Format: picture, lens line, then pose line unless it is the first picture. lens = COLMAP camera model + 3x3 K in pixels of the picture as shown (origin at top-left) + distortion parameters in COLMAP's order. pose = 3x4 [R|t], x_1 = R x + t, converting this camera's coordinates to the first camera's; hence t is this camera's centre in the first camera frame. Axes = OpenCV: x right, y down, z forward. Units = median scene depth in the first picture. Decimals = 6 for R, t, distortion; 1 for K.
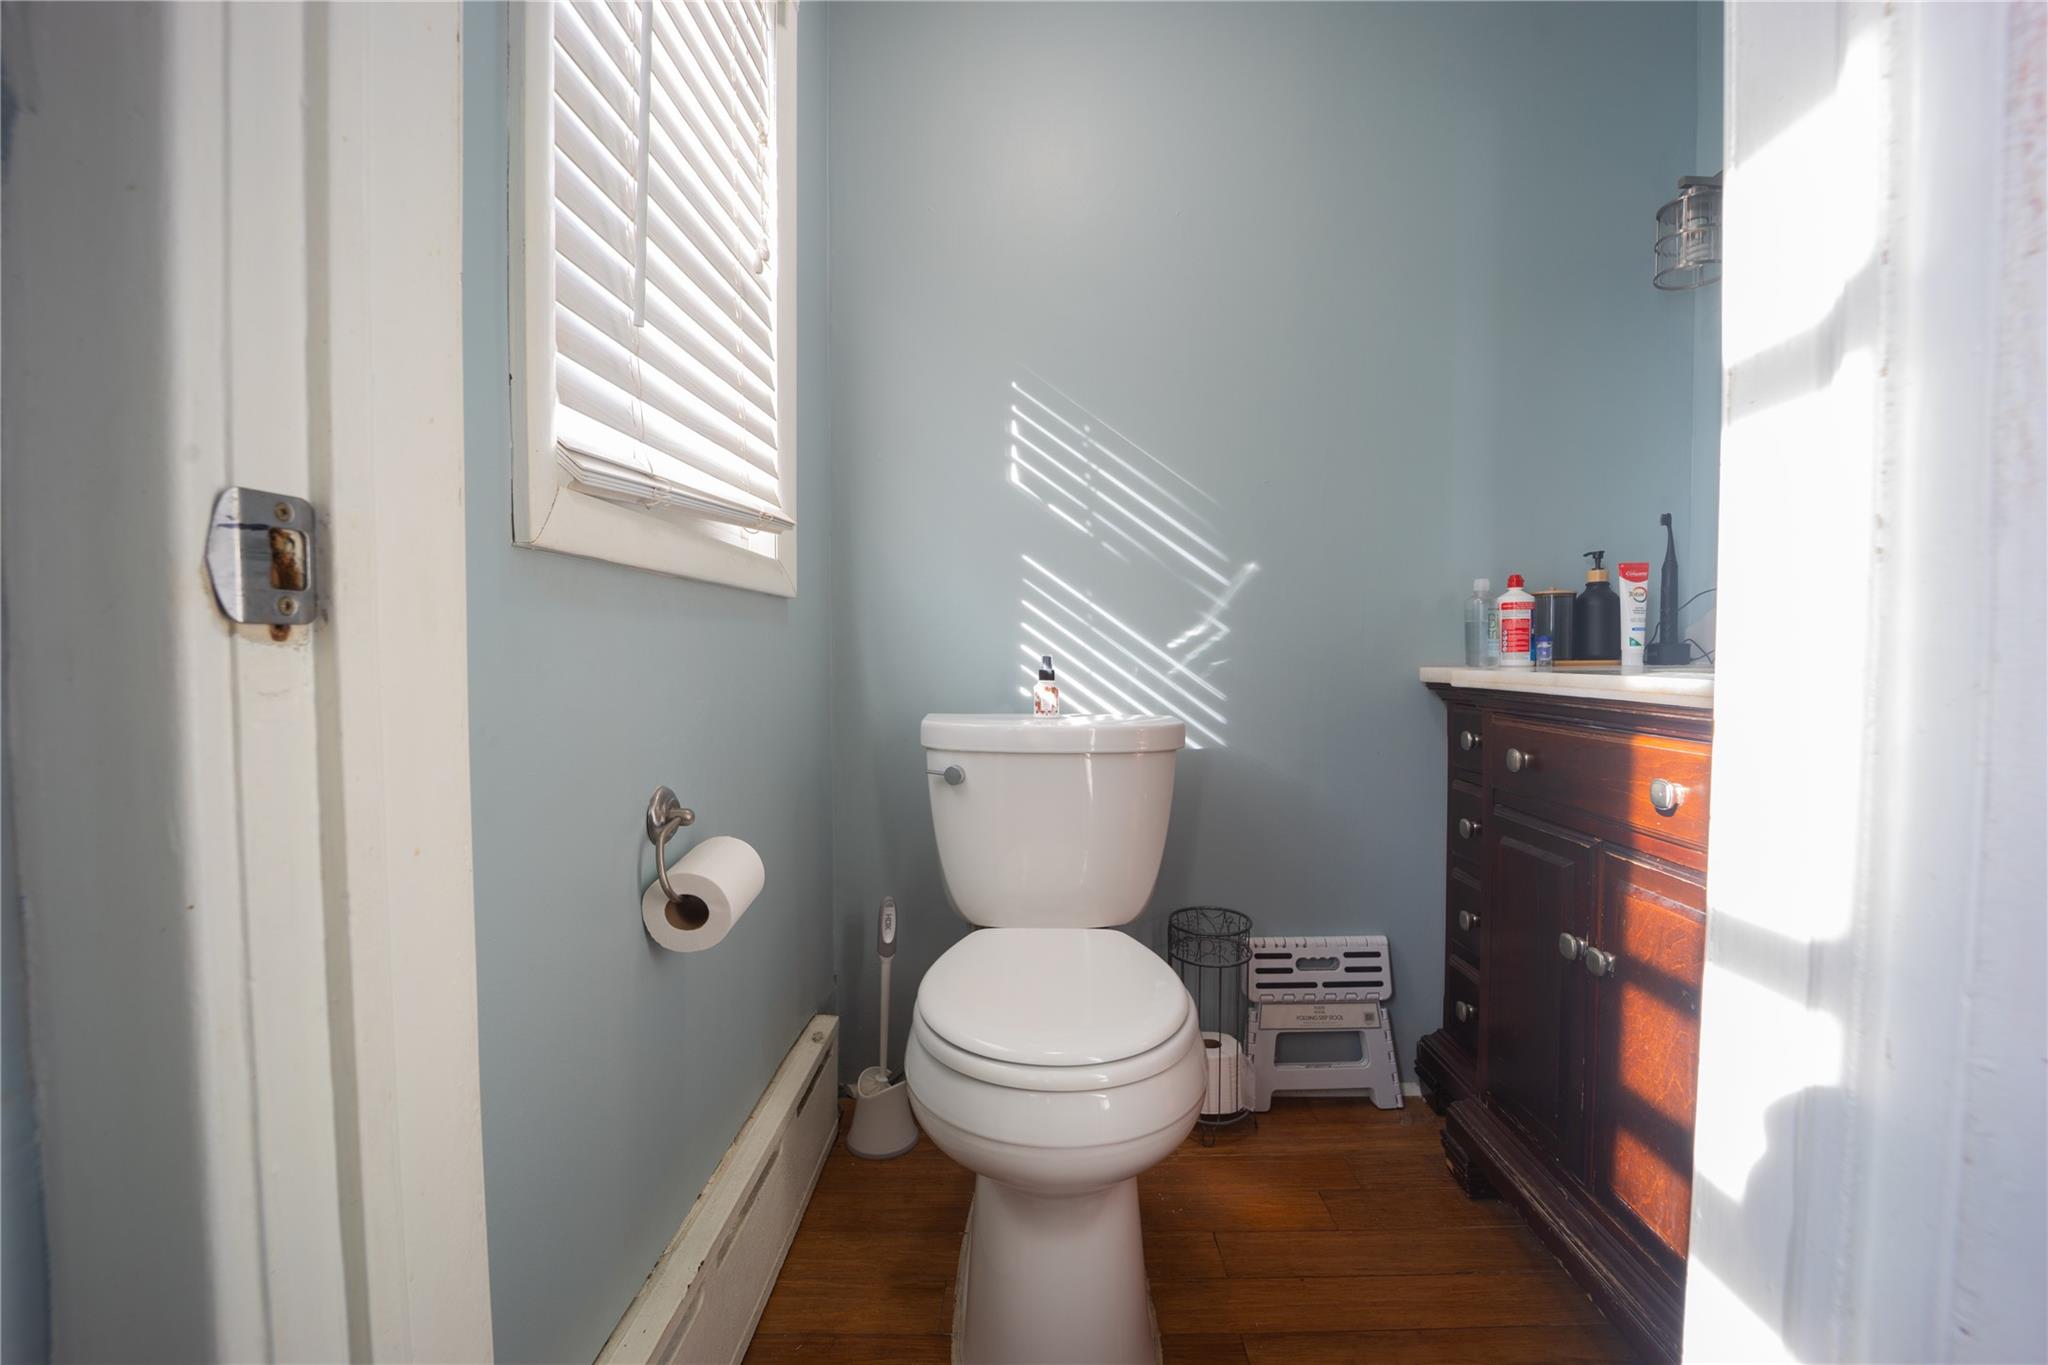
lens RADIAL K [[833.5, 0, 1027.8], [0, 833.5, 679.6], [0, 0, 1]] dist [-0.017946, -0.000201]
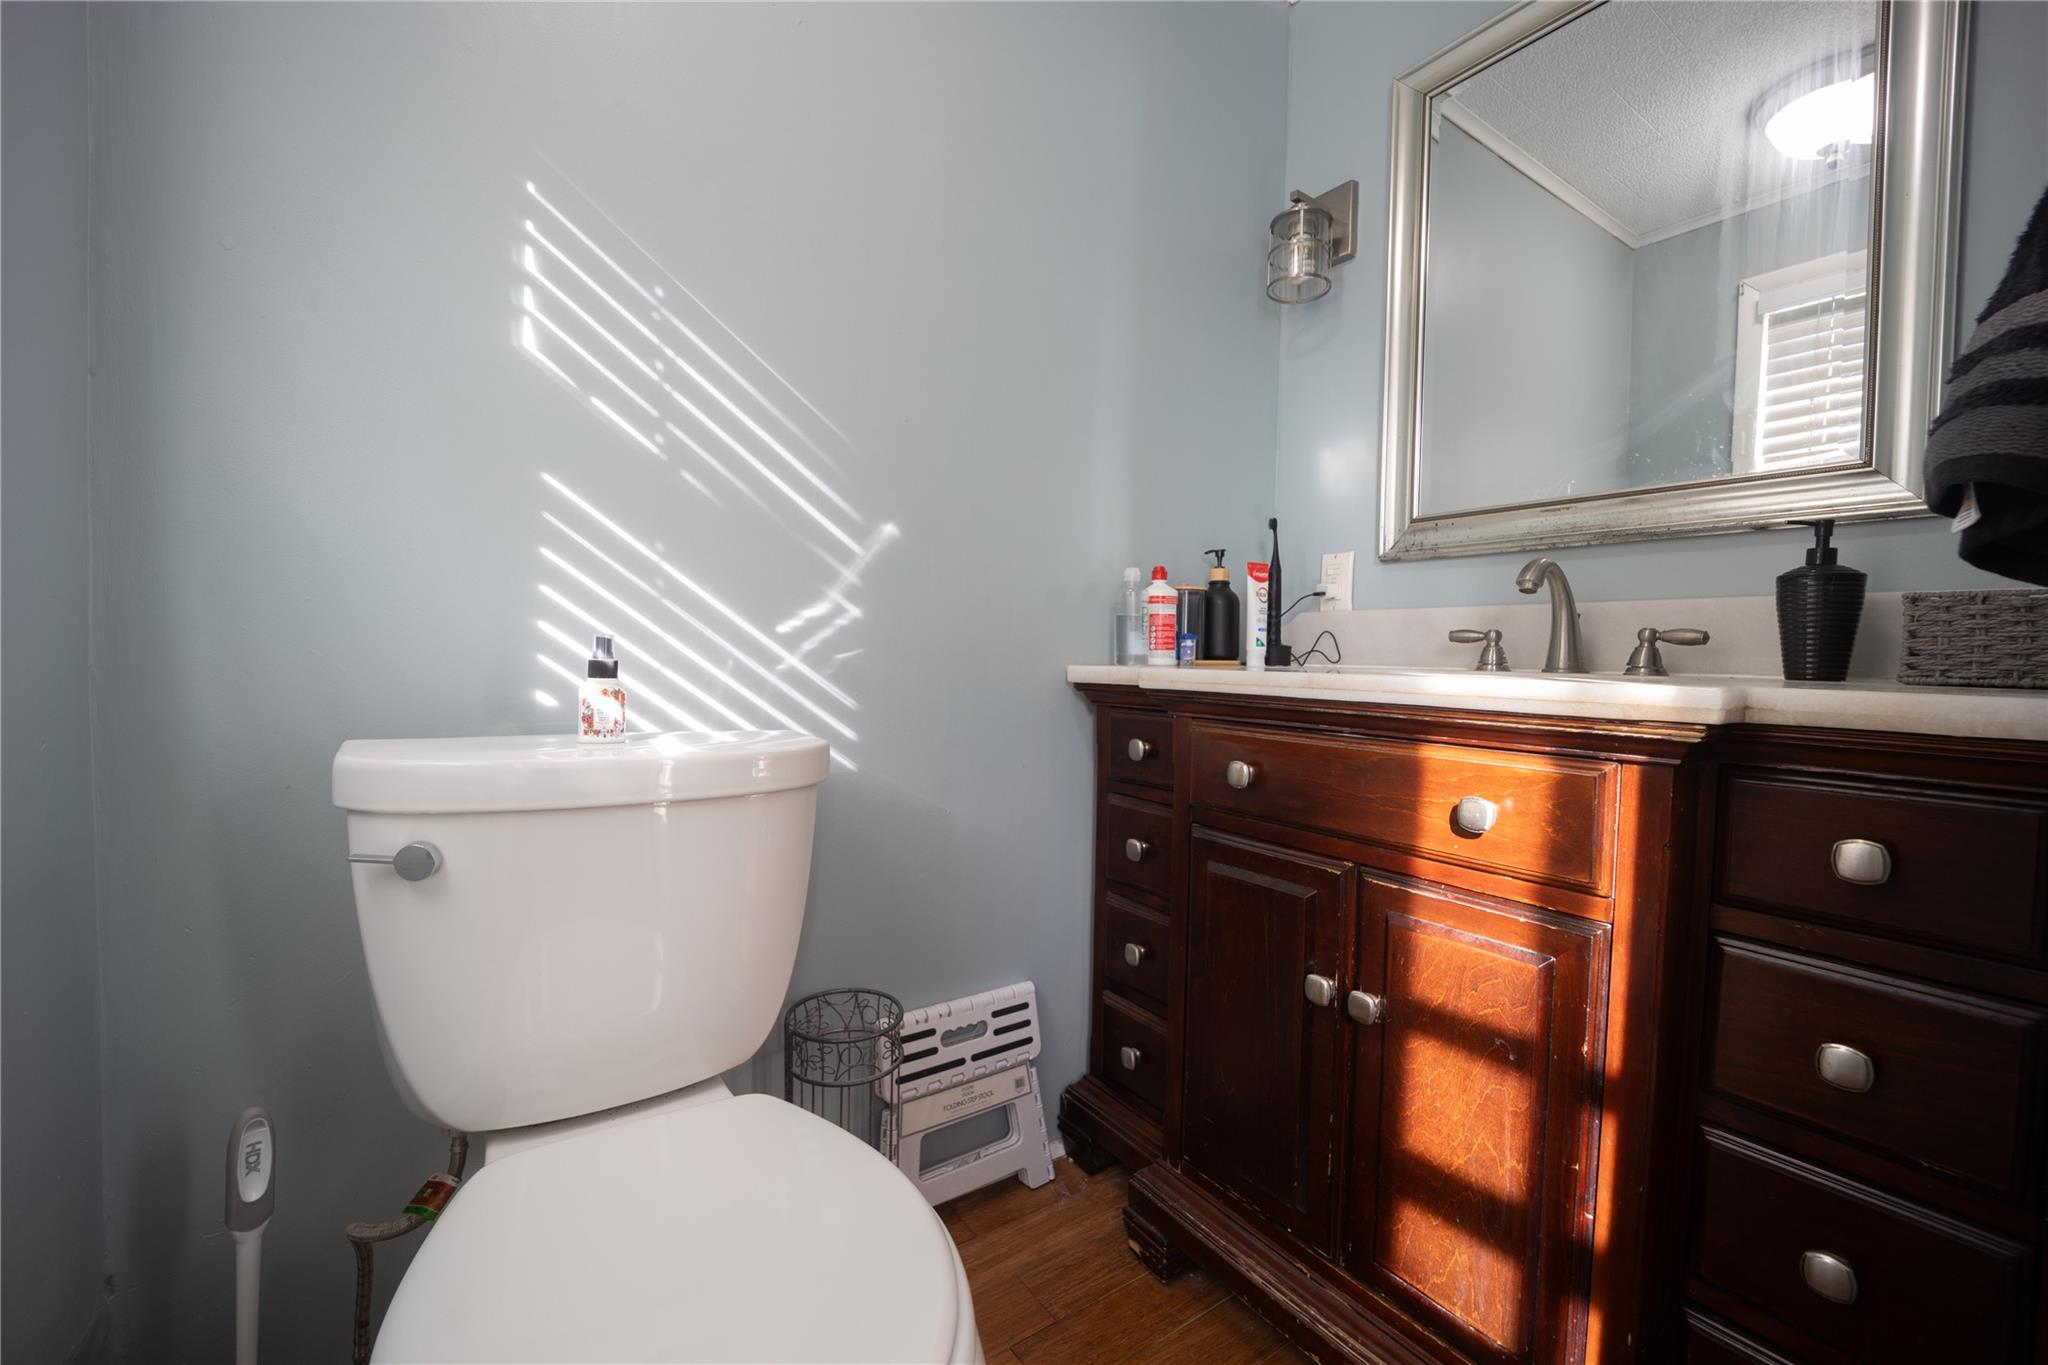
lens RADIAL K [[833.5, 0, 1027.8], [0, 833.5, 679.6], [0, 0, 1]] dist [-0.017946, -0.000201]
pose [[0.821826, 0.001721, 0.569736, -0.061099], [-0.002463, 0.999997, 0.000532, -0.000549], [-0.569734, -0.001840, 0.821827, 0.317215]]
